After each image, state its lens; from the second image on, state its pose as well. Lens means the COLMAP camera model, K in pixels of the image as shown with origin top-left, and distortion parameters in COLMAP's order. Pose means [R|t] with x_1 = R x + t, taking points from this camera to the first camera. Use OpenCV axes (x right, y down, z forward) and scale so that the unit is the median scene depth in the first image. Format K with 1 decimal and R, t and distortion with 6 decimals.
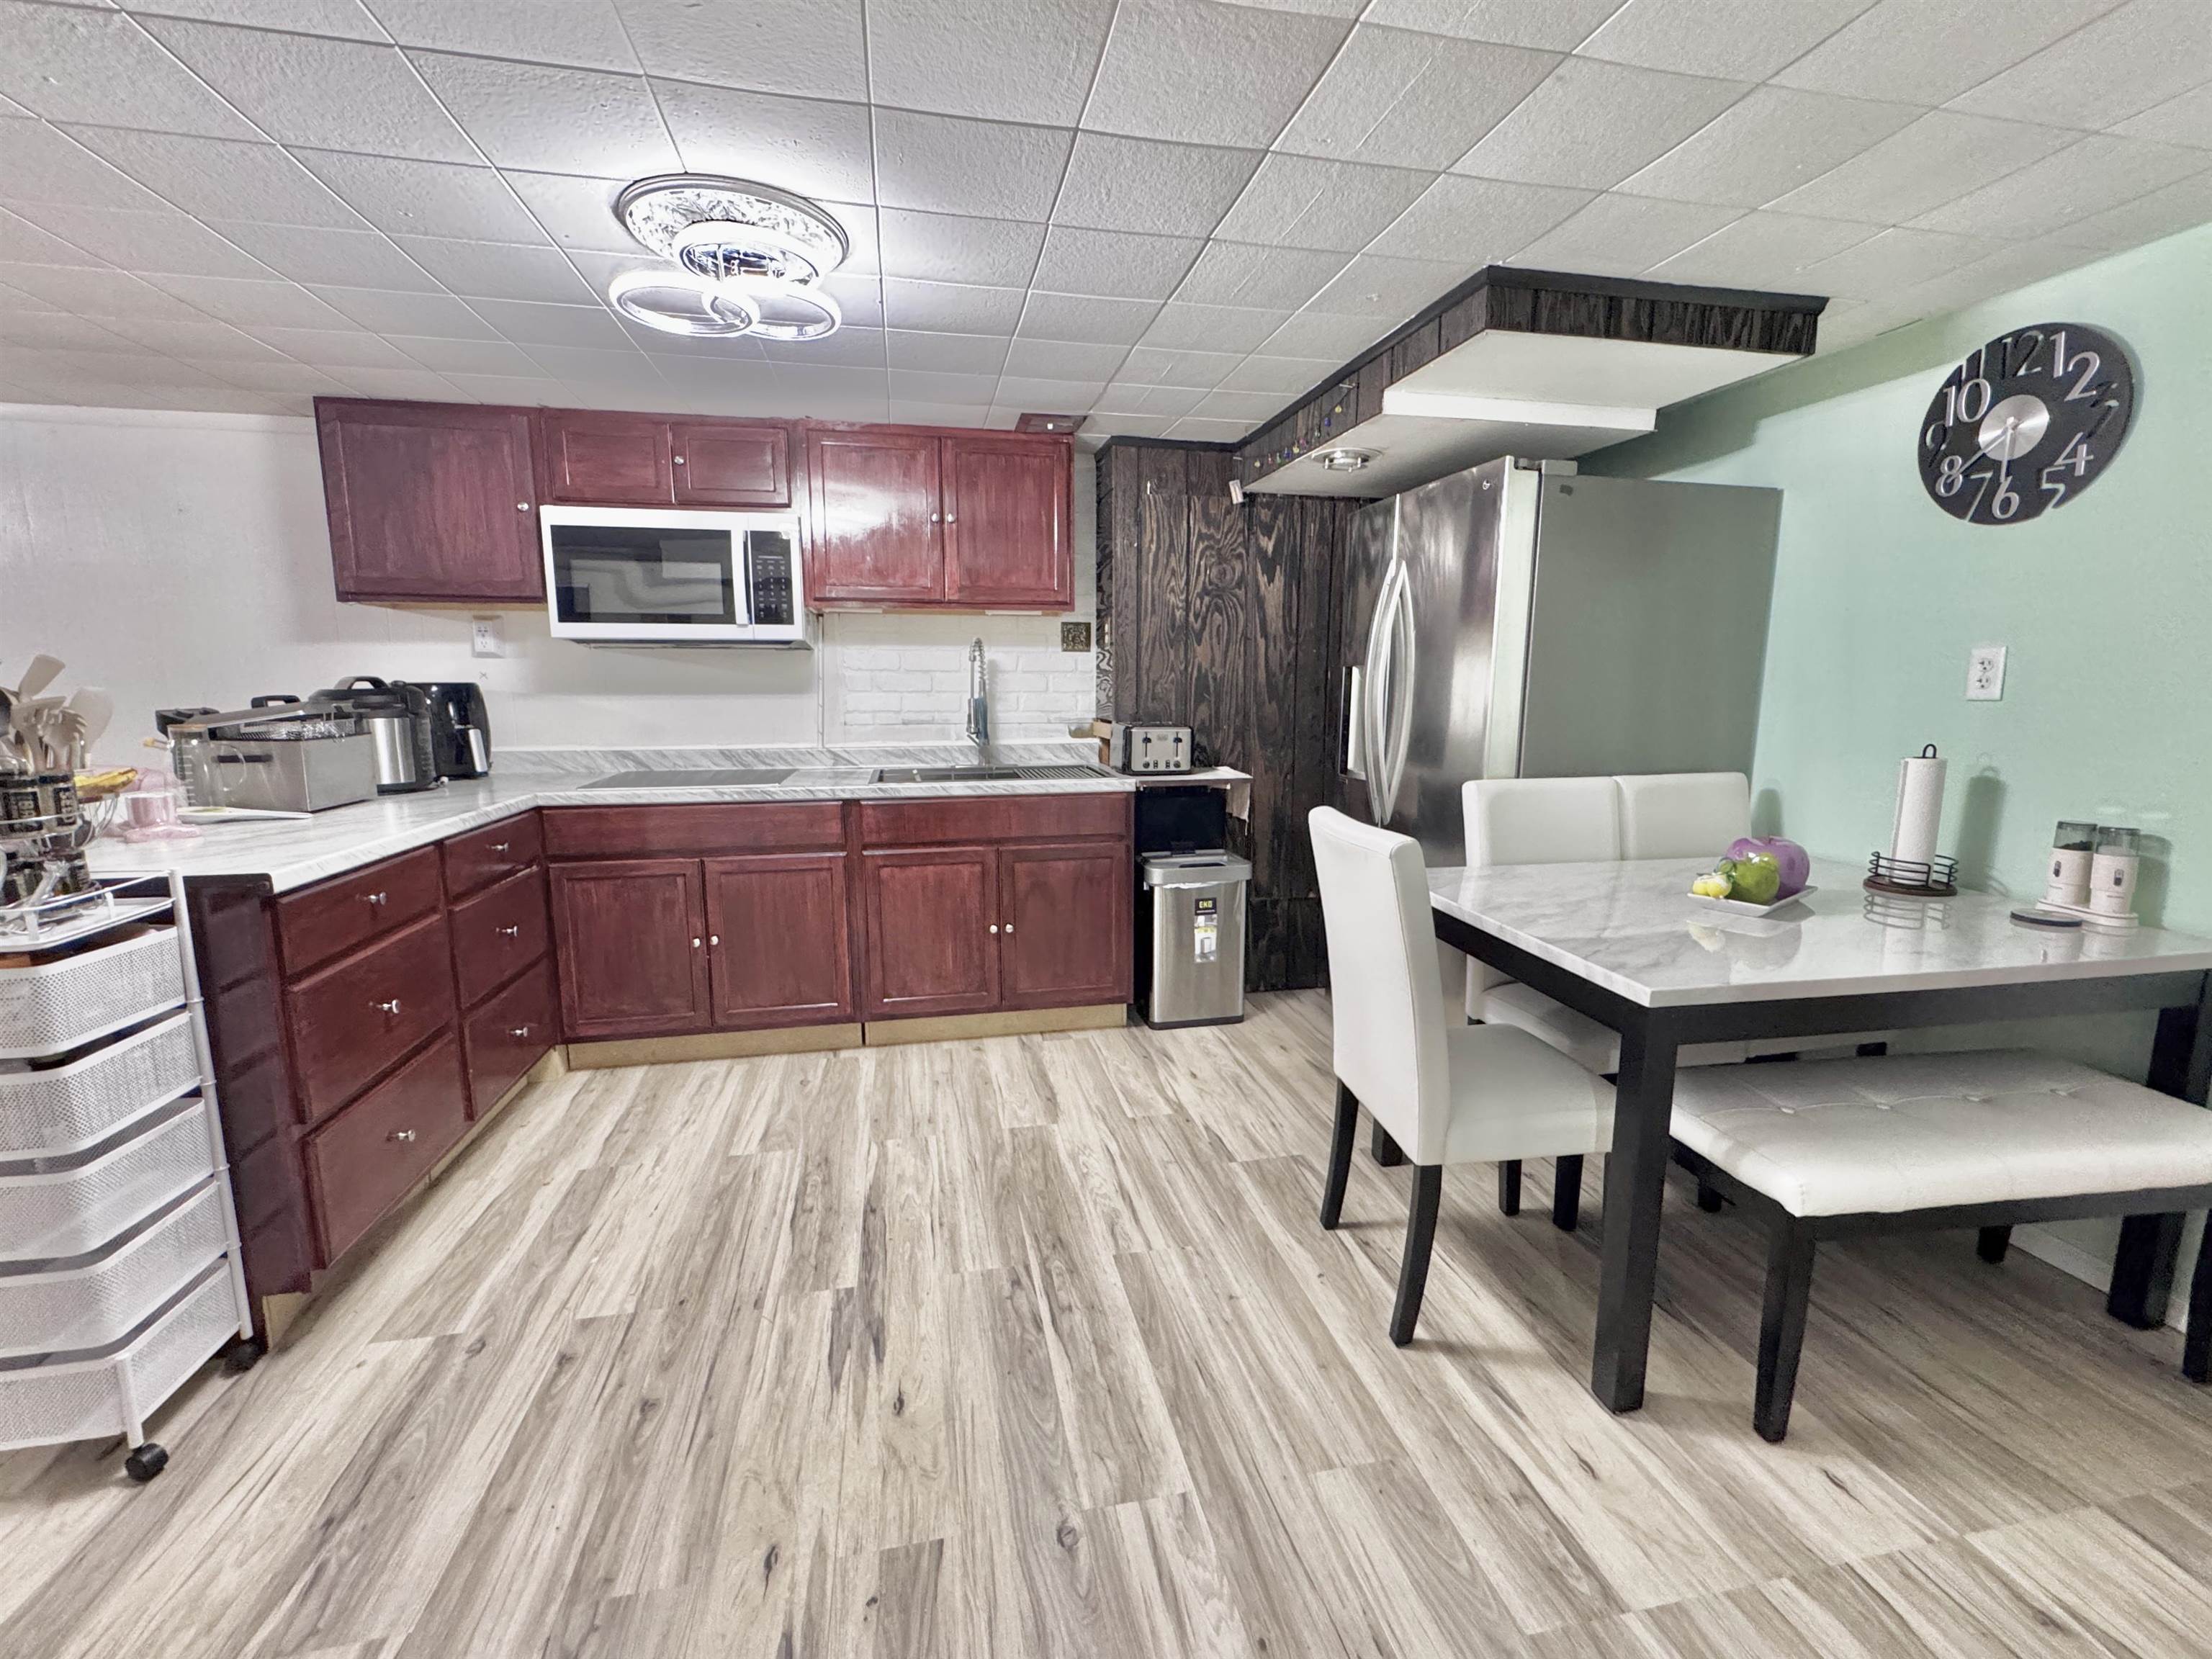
lens RADIAL K [[947.2, 0, 1103.0], [0, 947.2, 830.9], [0, 0, 1]] dist [-0.001774, 0.000151]
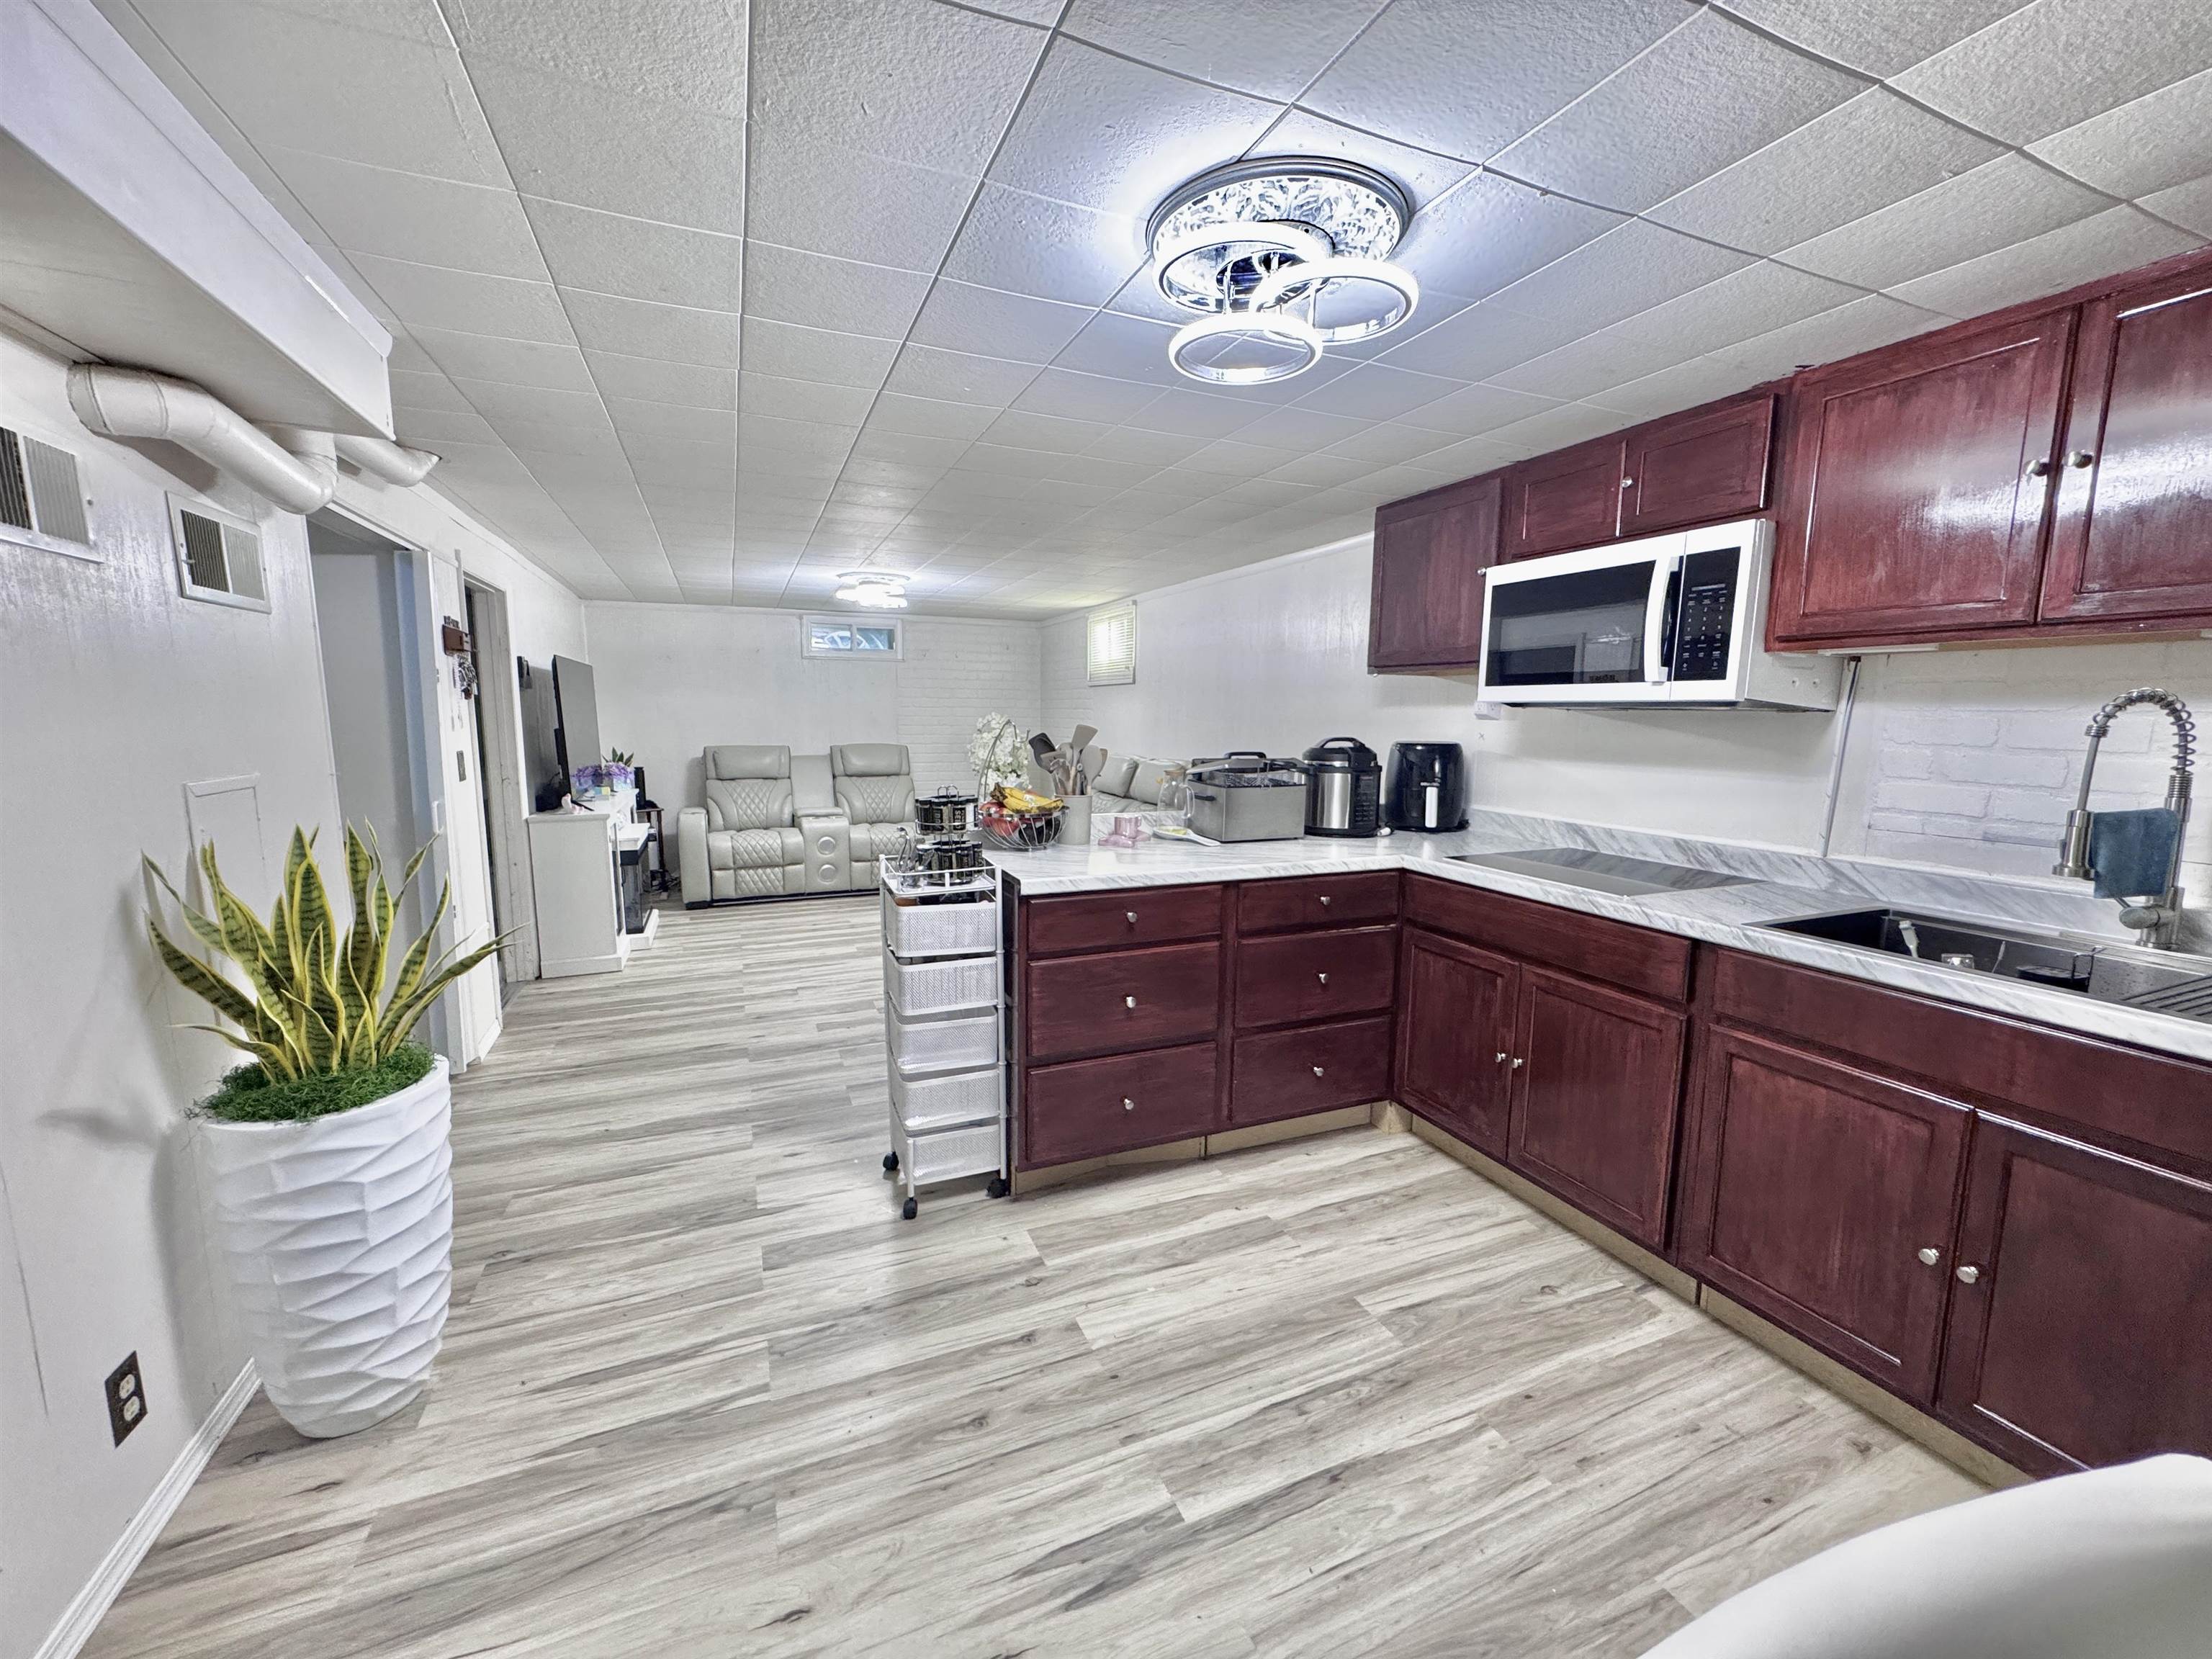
lens RADIAL K [[881.4, 0, 1103.1], [0, 881.4, 830.4], [0, 0, 1]] dist [-0.002875, 0.000545]
pose [[0.193078, 0.133259, -0.972092, 0.353837], [-0.165235, 0.981001, 0.101661, -0.149892], [0.967170, 0.140995, 0.211429, 0.661438]]
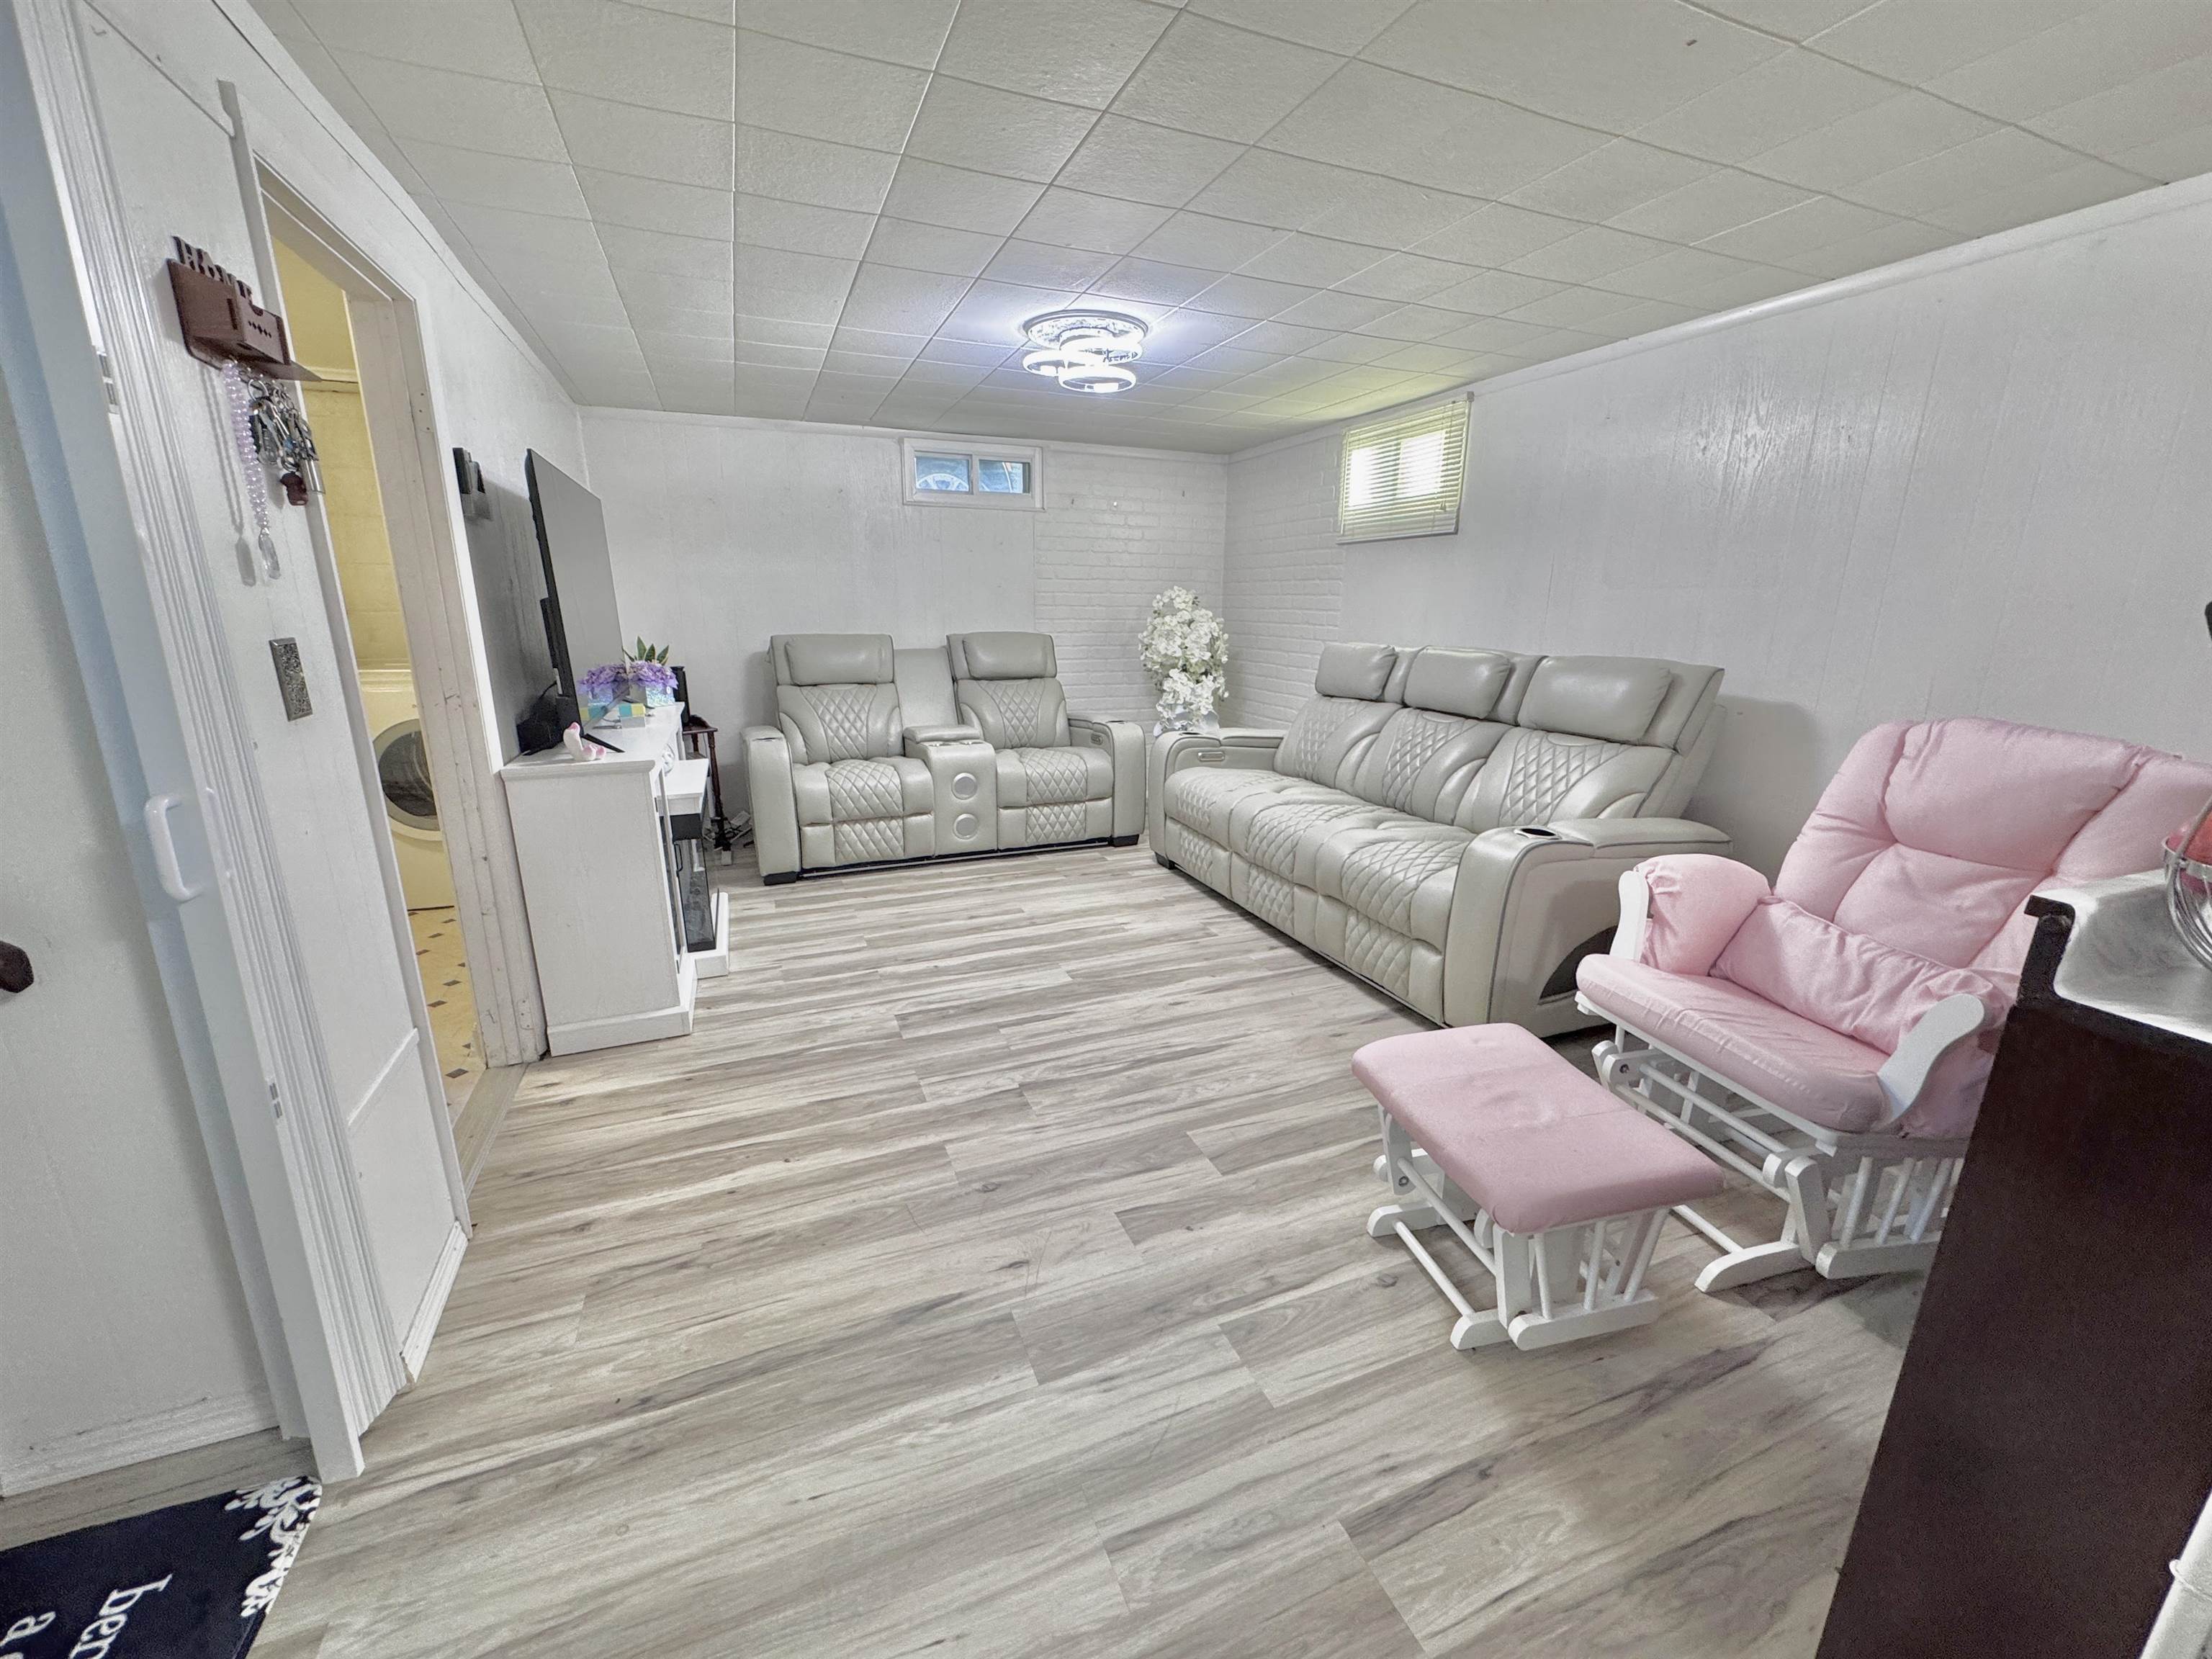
lens RADIAL K [[881.4, 0, 1104.7], [0, 881.4, 833.5], [0, 0, 1]] dist [-0.002875, 0.000545]
pose [[0.181056, 0.251718, -0.950714, 0.197449], [-0.166723, 0.960554, 0.222573, -0.133568], [0.969238, 0.118208, 0.215881, 0.607134]]
